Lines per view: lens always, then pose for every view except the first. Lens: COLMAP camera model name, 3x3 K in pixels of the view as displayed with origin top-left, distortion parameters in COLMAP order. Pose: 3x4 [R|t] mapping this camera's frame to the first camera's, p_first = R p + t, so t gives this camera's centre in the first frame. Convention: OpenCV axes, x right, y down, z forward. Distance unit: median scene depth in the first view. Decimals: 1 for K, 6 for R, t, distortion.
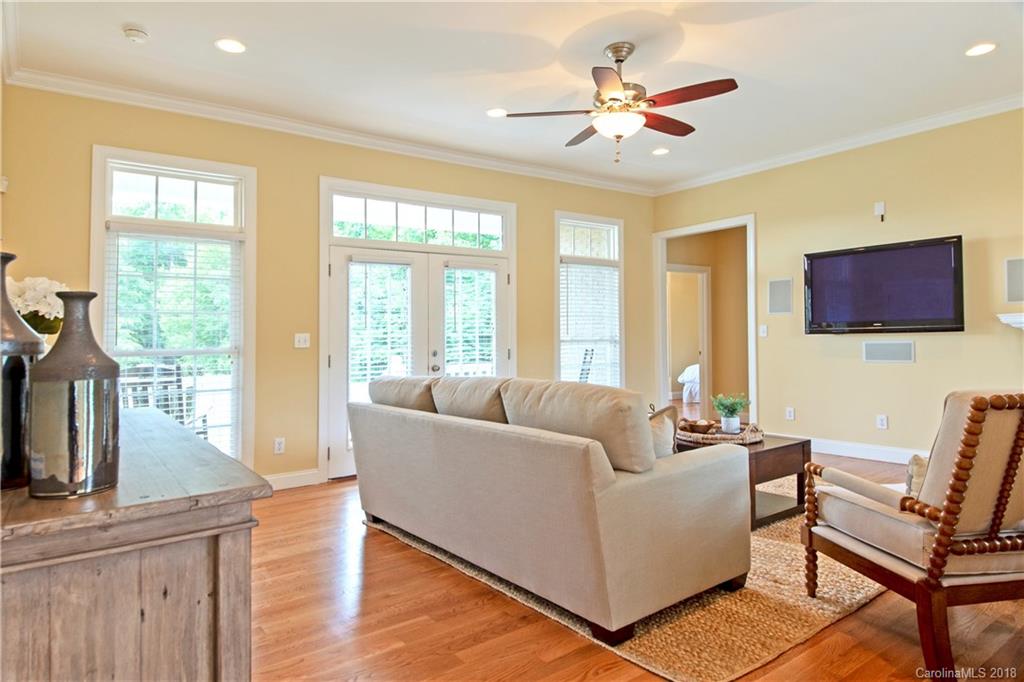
lens RADIAL K [[610.1, 0, 509.0], [0, 610.1, 336.8], [0, 0, 1]] dist [0.019918, -0.026176]
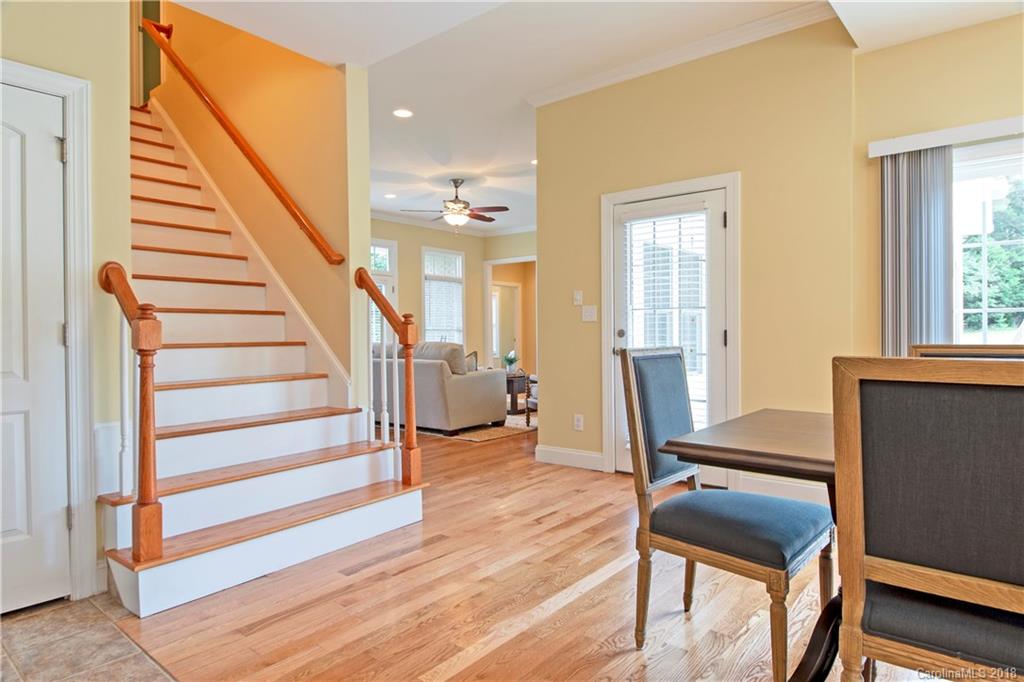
lens RADIAL K [[610.1, 0, 508.6], [0, 610.1, 339.7], [0, 0, 1]] dist [0.019918, -0.026176]
pose [[0.973106, -0.009437, 0.230165, -0.071966], [0.007337, 0.999923, 0.009974, 0.017622], [-0.230241, -0.008017, 0.973101, -0.596448]]
